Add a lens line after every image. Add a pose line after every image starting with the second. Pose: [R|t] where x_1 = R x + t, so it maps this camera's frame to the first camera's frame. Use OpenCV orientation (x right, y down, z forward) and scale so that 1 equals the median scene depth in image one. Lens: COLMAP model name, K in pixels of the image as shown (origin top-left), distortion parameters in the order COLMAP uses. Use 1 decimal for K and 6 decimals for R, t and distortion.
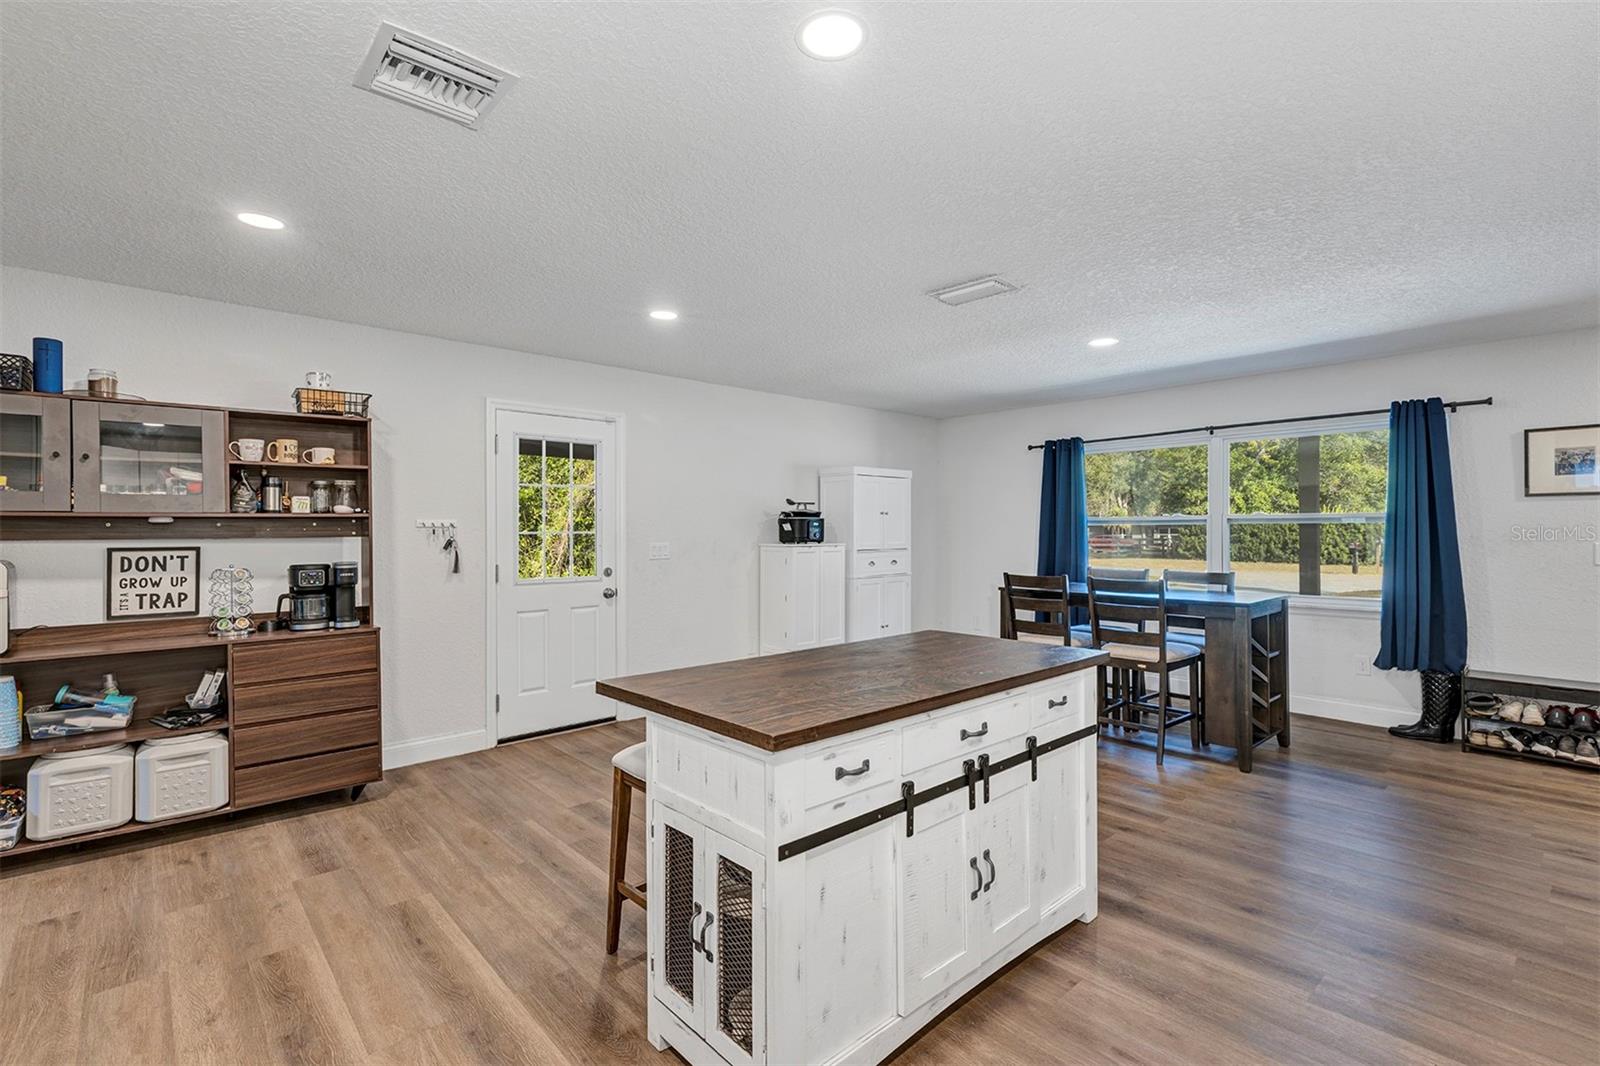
lens RADIAL K [[730.8, 0, 789.8], [0, 730.8, 529.3], [0, 0, 1]] dist [0.011268, -0.000098]
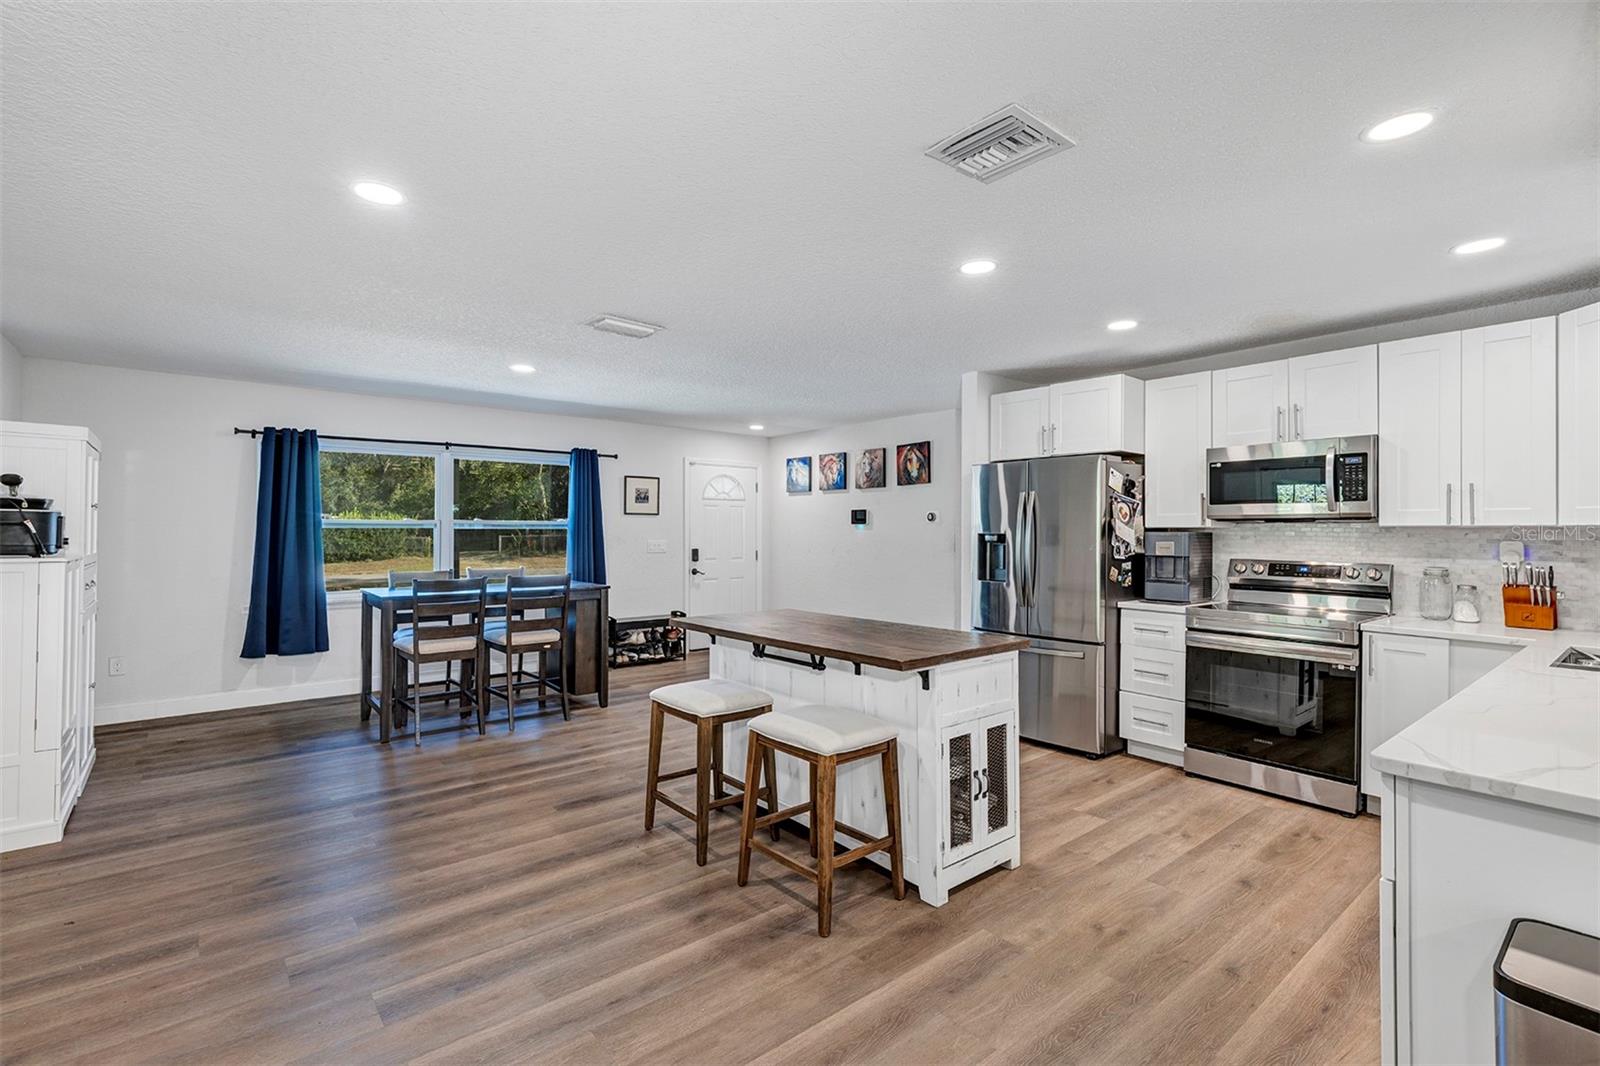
lens RADIAL K [[730.8, 0, 792.2], [0, 730.8, 528.8], [0, 0, 1]] dist [0.011268, -0.000098]
pose [[0.040169, 0.008485, 0.999157, -0.718668], [-0.002828, 0.999961, -0.008378, 0.002761], [-0.999189, -0.002489, 0.040192, 0.558466]]
